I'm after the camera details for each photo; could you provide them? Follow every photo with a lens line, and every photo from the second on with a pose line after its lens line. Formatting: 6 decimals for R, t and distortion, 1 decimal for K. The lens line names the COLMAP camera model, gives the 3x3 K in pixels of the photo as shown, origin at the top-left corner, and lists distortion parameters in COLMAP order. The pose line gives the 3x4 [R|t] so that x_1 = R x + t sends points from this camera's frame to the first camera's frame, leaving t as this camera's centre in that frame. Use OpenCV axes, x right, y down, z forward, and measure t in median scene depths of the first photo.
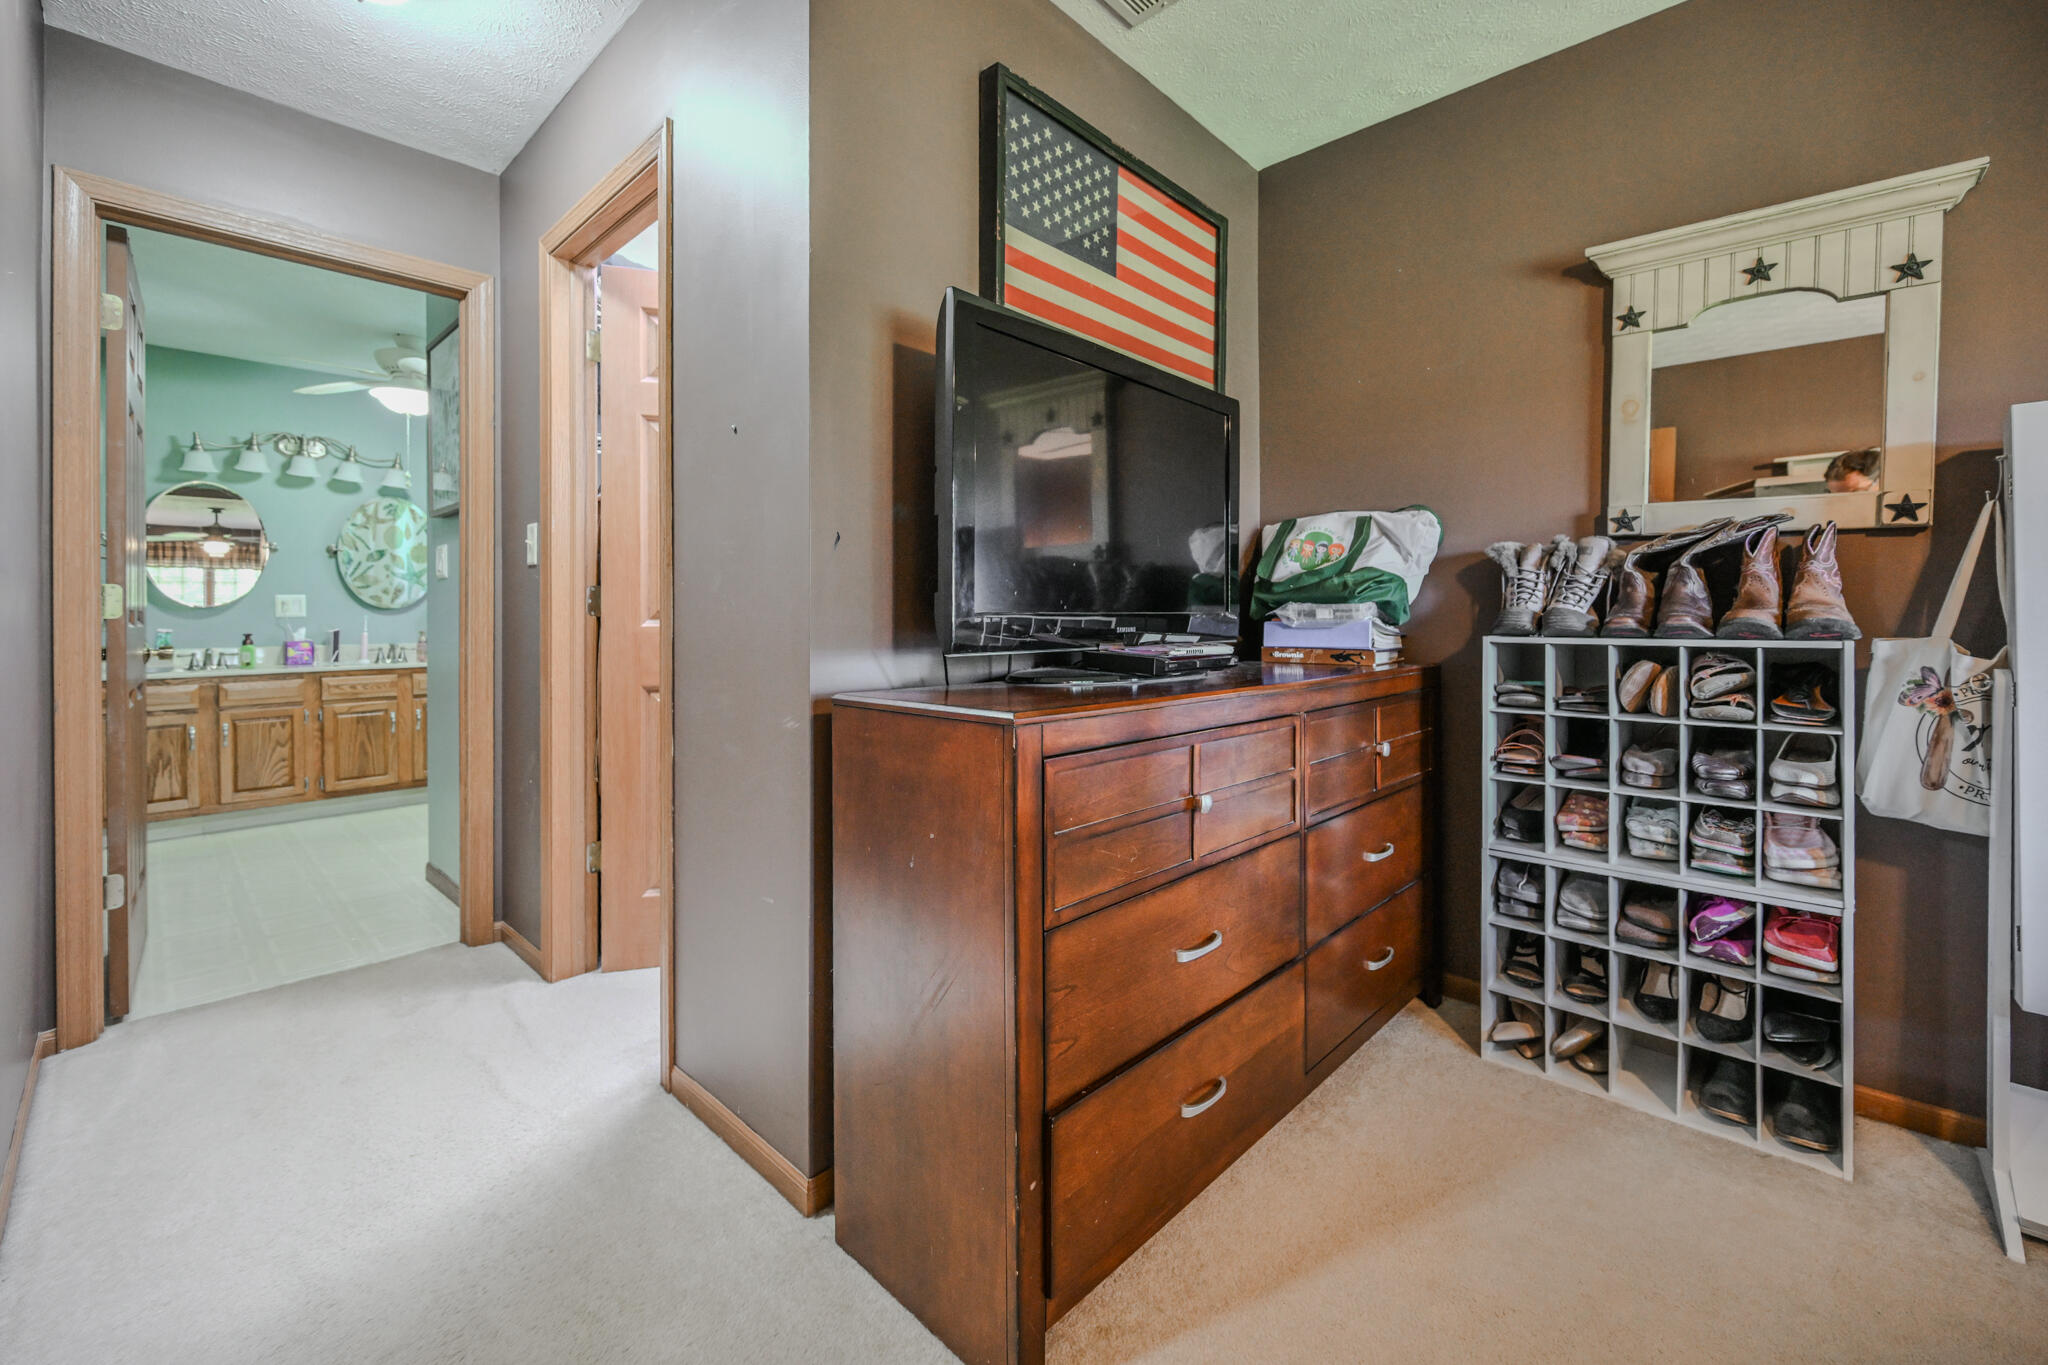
lens RADIAL K [[835.0, 0, 1007.1], [0, 835.0, 611.5], [0, 0, 1]] dist [-0.001250, 0.000014]
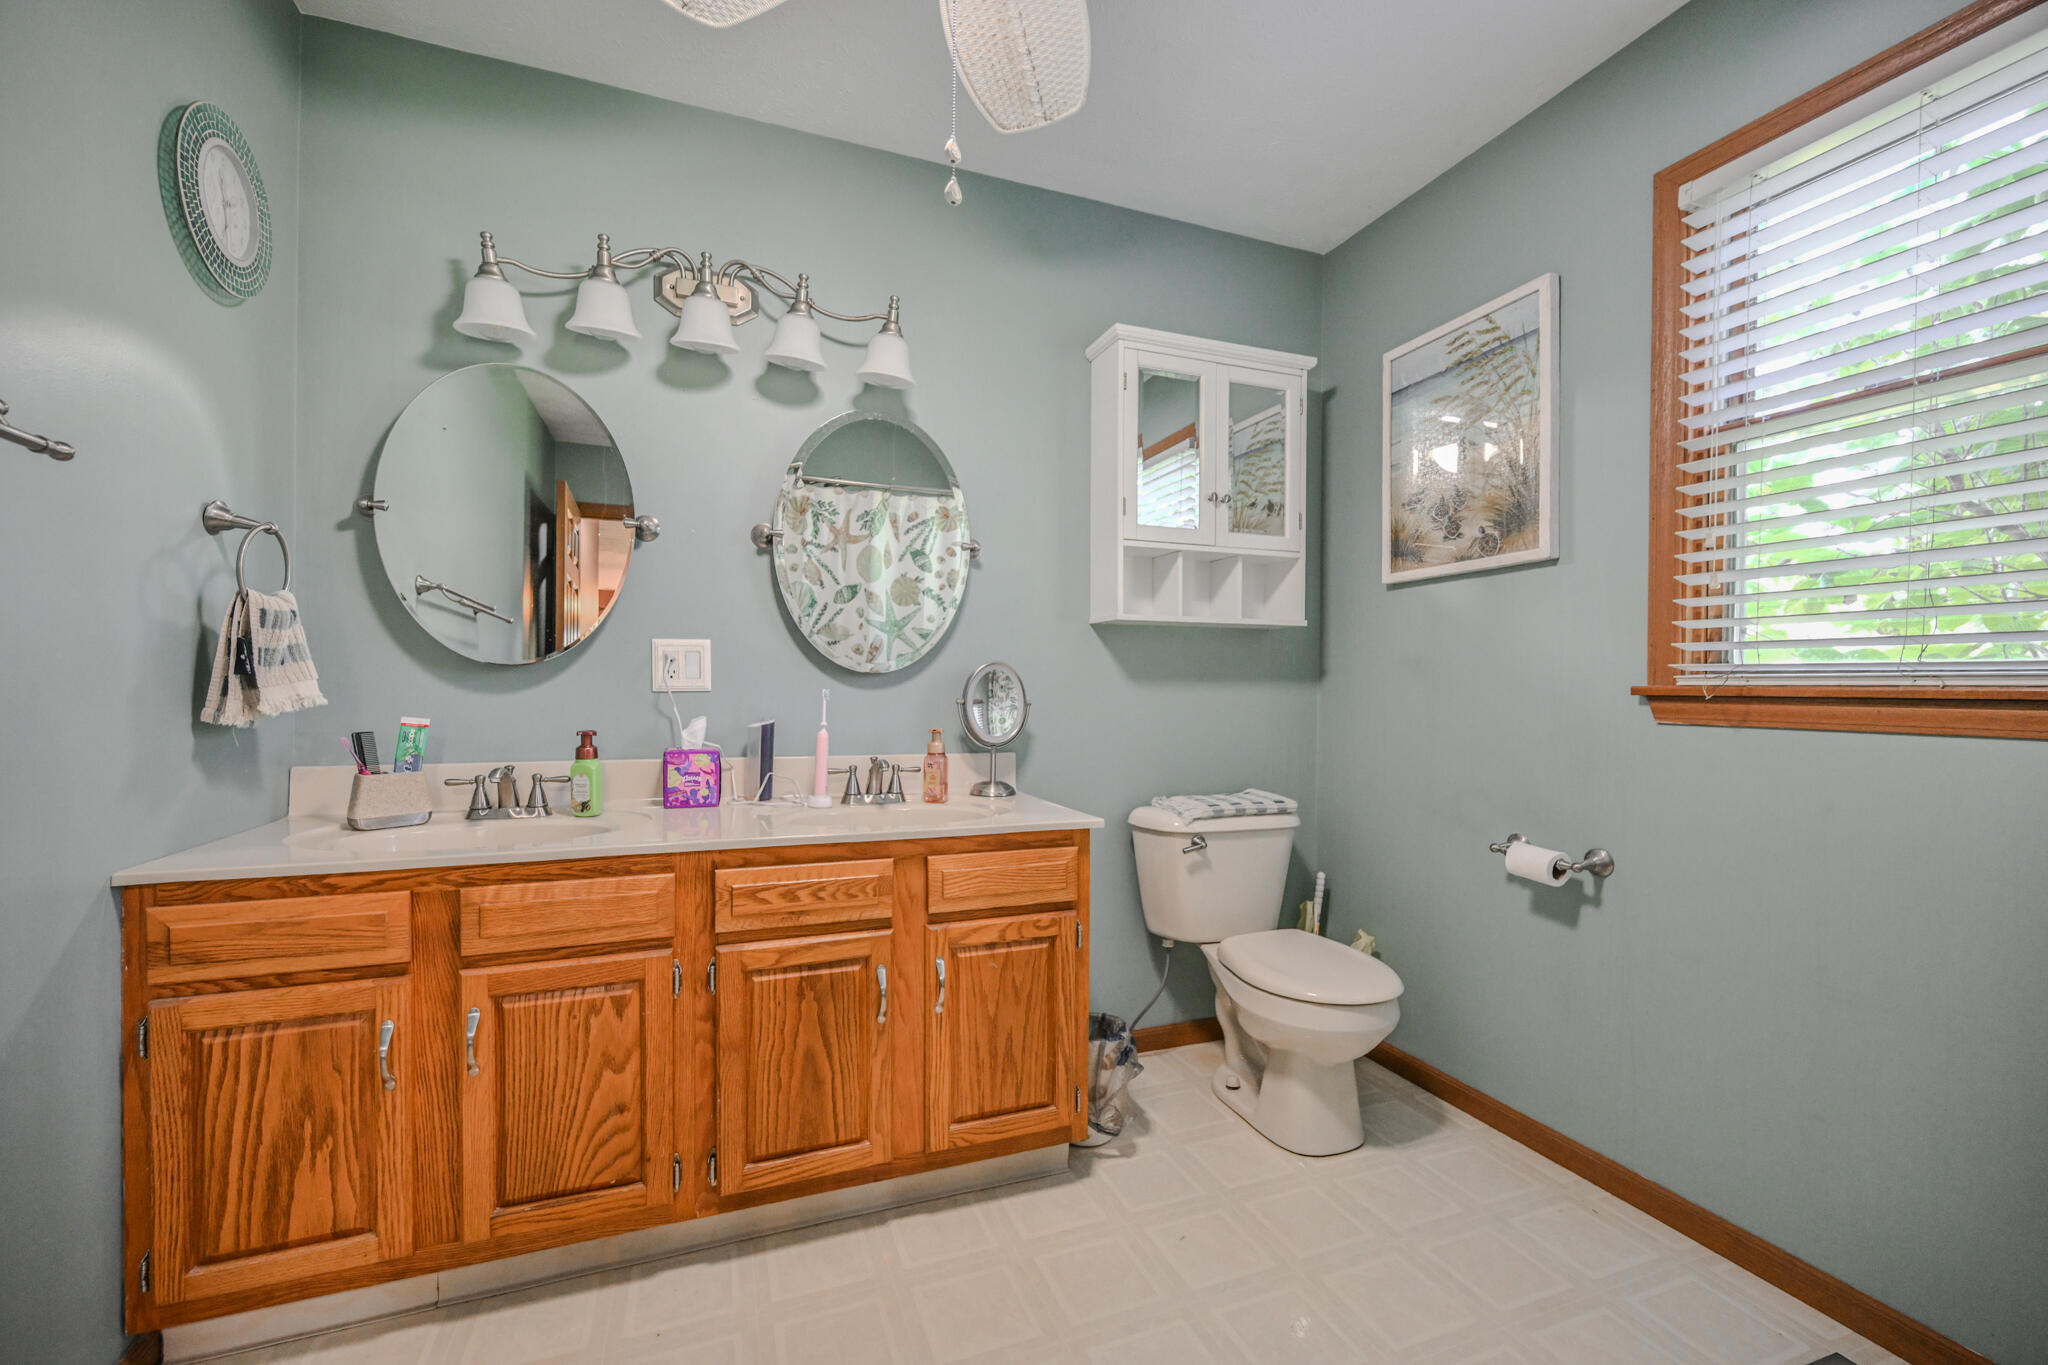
lens RADIAL K [[830.8, 0, 1024.0], [0, 830.8, 682.5], [0, 0, 1]] dist [0.000500, 0.000117]
pose [[0.906558, 0.008045, -0.422005, -0.538165], [-0.010529, 0.999938, -0.003556, 0.002422], [0.421950, 0.007667, 0.906587, 0.711459]]
